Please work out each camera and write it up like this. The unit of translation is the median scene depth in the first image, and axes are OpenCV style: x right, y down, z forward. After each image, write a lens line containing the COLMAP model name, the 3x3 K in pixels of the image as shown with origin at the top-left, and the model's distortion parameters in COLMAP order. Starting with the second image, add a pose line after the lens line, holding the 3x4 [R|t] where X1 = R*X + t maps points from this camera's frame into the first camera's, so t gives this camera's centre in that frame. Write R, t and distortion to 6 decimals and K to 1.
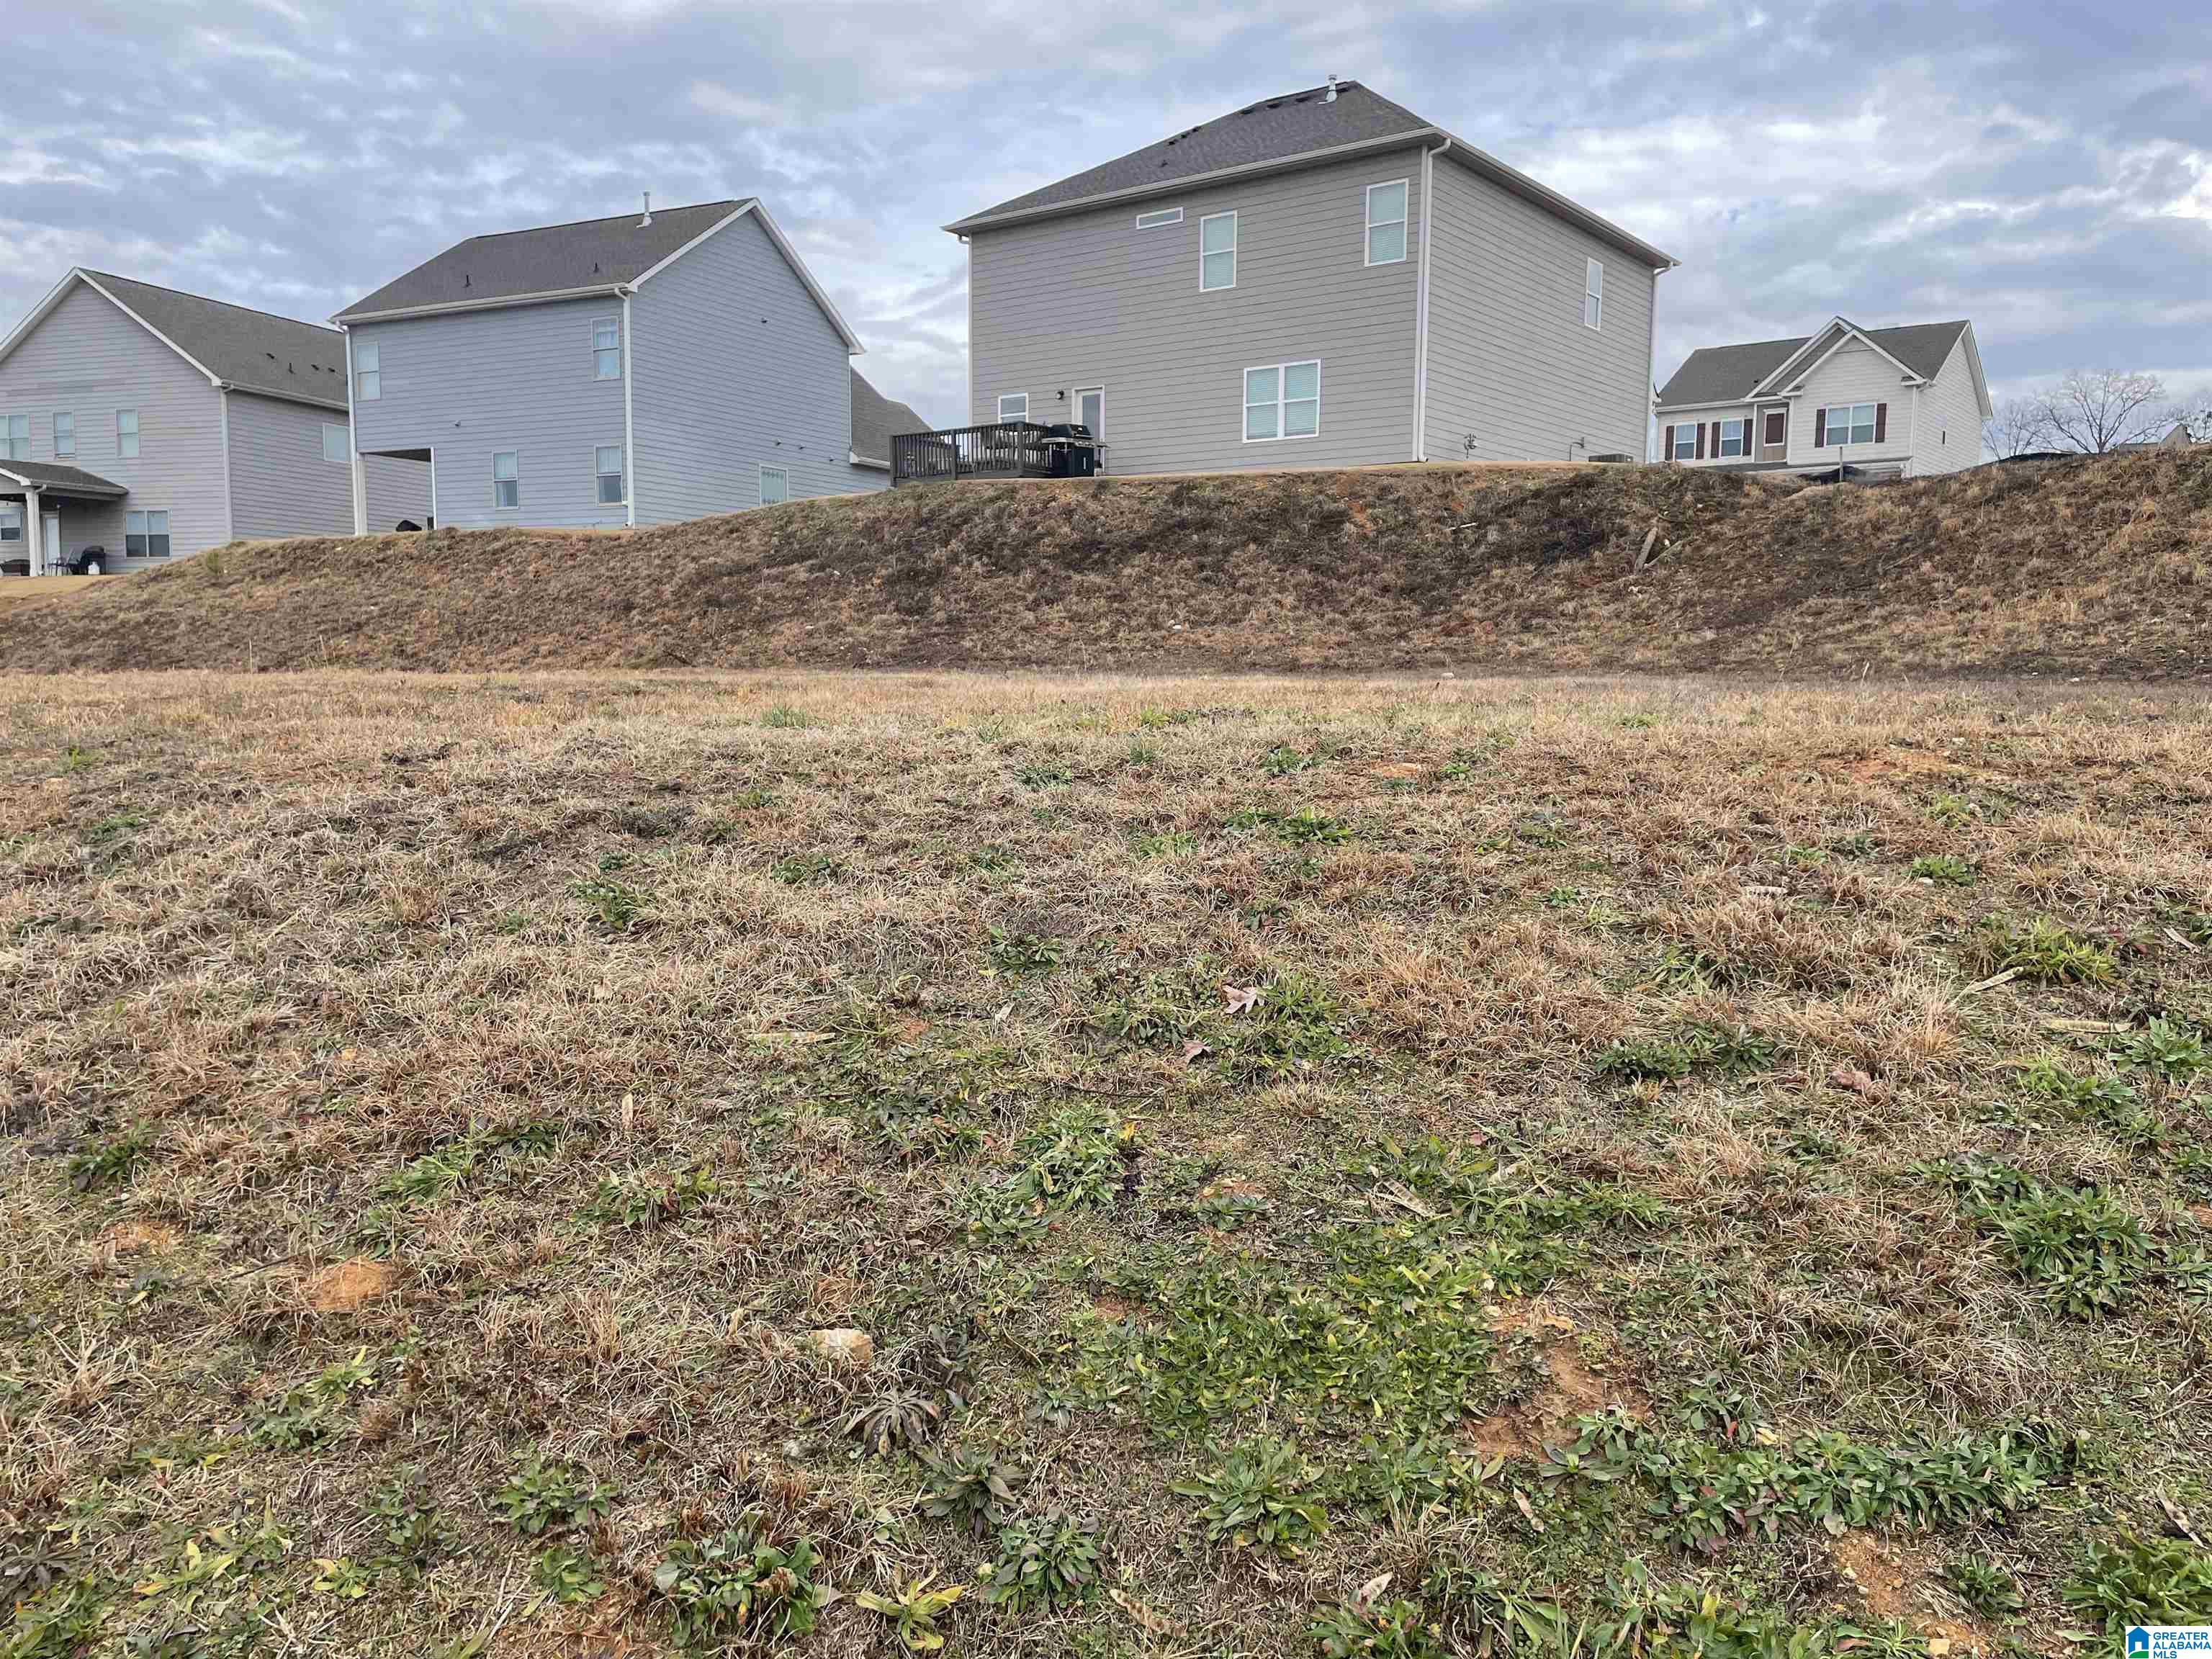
lens RADIAL K [[1728.9, 0, 1109.2], [0, 1728.9, 850.4], [0, 0, 1]] dist [0.112870, -0.152942]
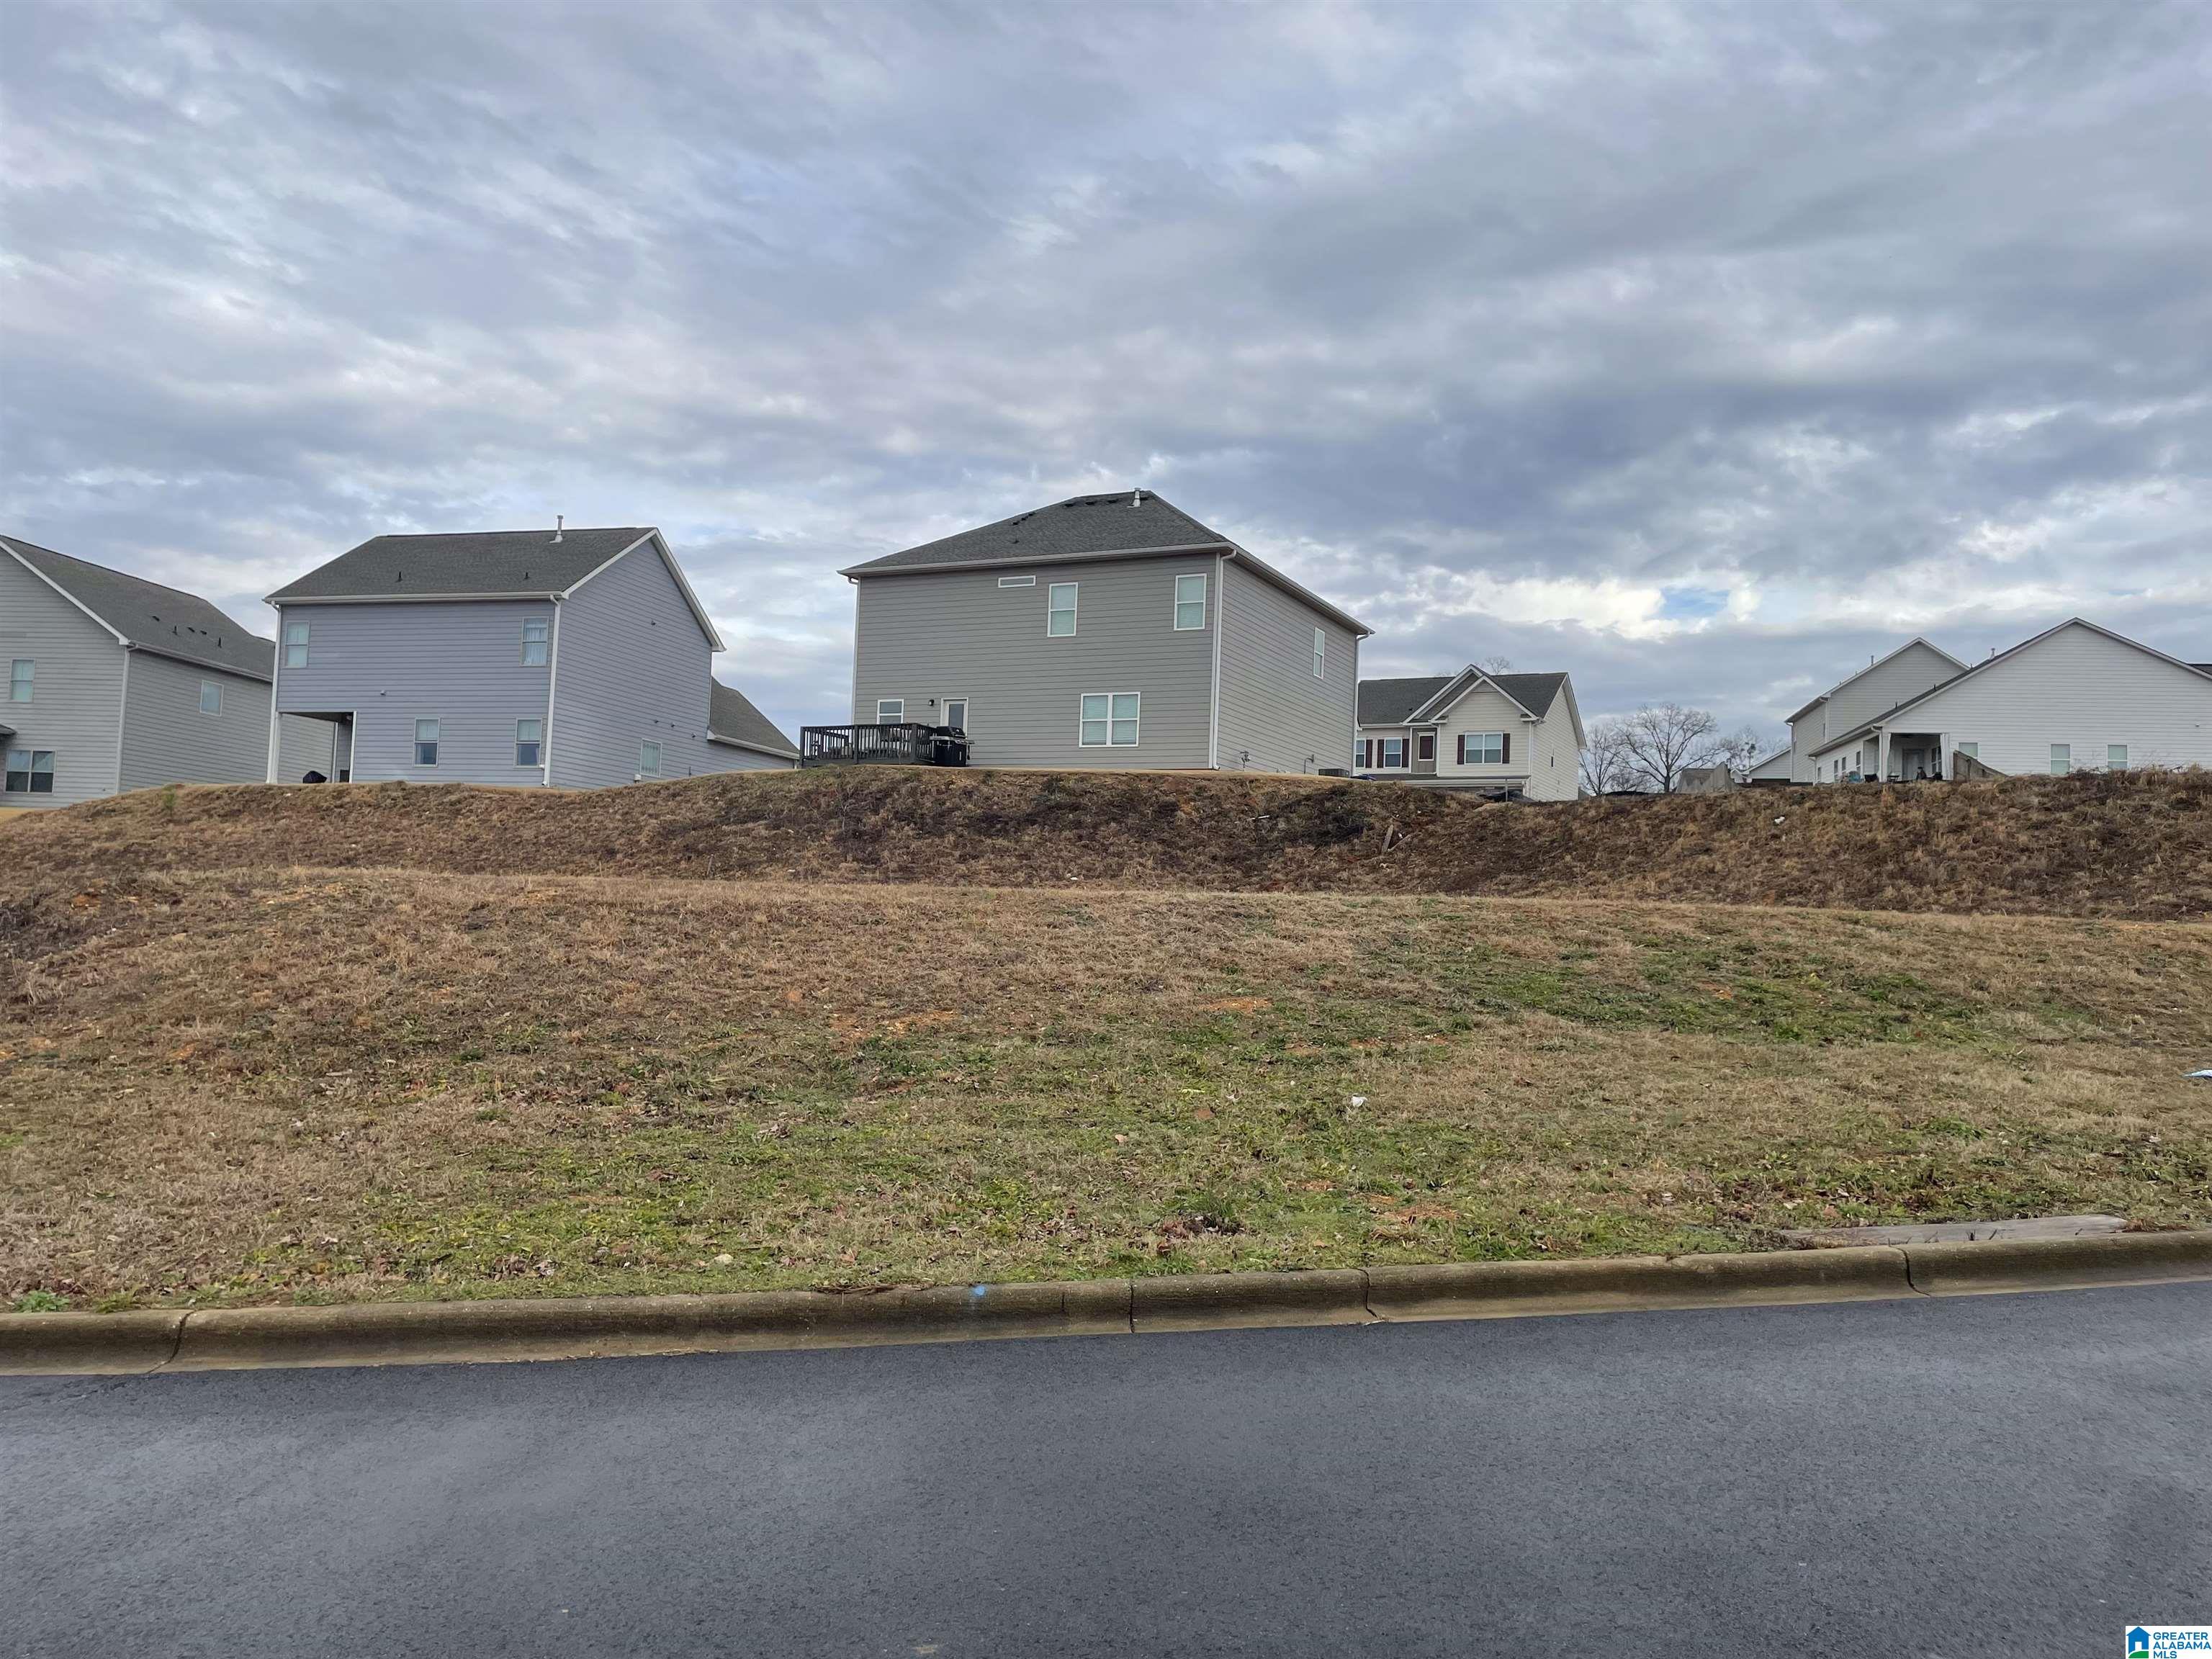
lens RADIAL K [[1728.9, 0, 1109.2], [0, 1728.9, 850.4], [0, 0, 1]] dist [0.112870, -0.152942]
pose [[0.980541, 0.038408, 0.192522, -0.169917], [-0.008336, 0.987936, -0.154637, 0.054610], [-0.196139, 0.150023, 0.969032, -0.309640]]
